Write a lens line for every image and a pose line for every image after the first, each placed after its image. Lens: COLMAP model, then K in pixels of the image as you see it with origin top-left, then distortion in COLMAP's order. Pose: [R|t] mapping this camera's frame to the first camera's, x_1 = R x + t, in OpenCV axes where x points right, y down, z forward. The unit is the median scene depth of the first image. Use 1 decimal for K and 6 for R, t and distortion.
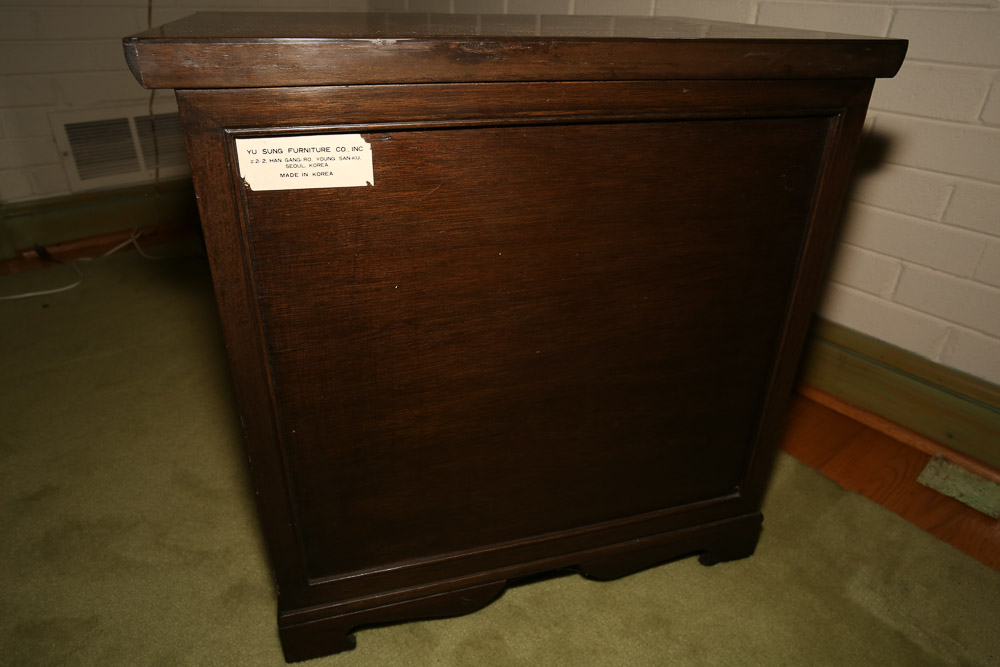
lens RADIAL K [[1028.8, 0, 502.2], [0, 1028.8, 335.9], [0, 0, 1]] dist [0.012729, 0.000000]
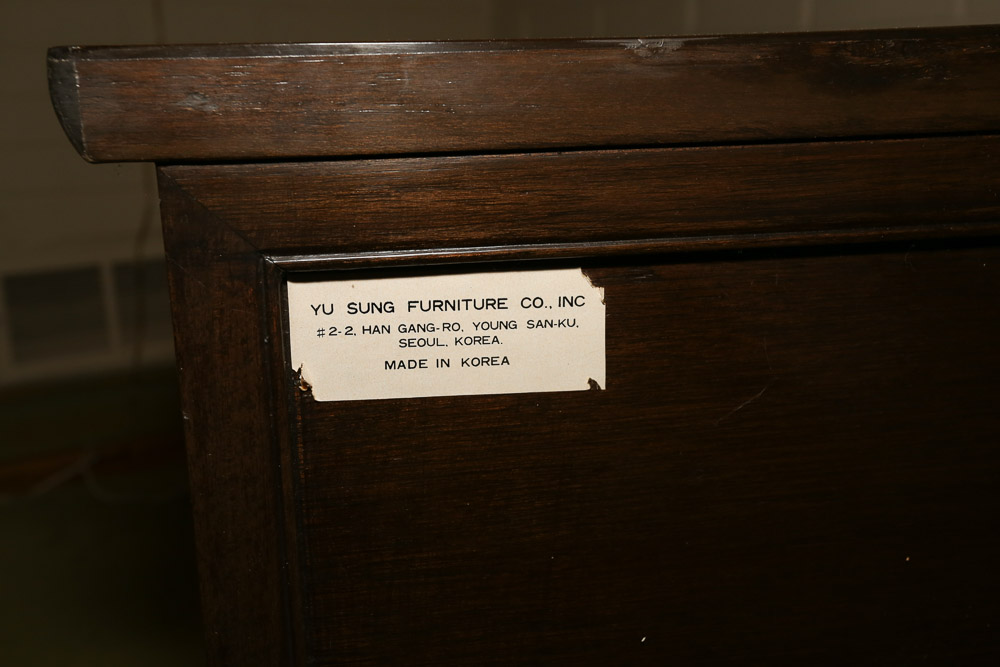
lens RADIAL K [[1074.8, 0, 501.3], [0, 1074.8, 331.4], [0, 0, 1]] dist [0.031021, 0.000000]
pose [[0.999908, 0.003658, -0.013089, -0.166080], [-0.007413, 0.954006, -0.299696, -0.037456], [0.011391, 0.299766, 0.953945, 0.588416]]
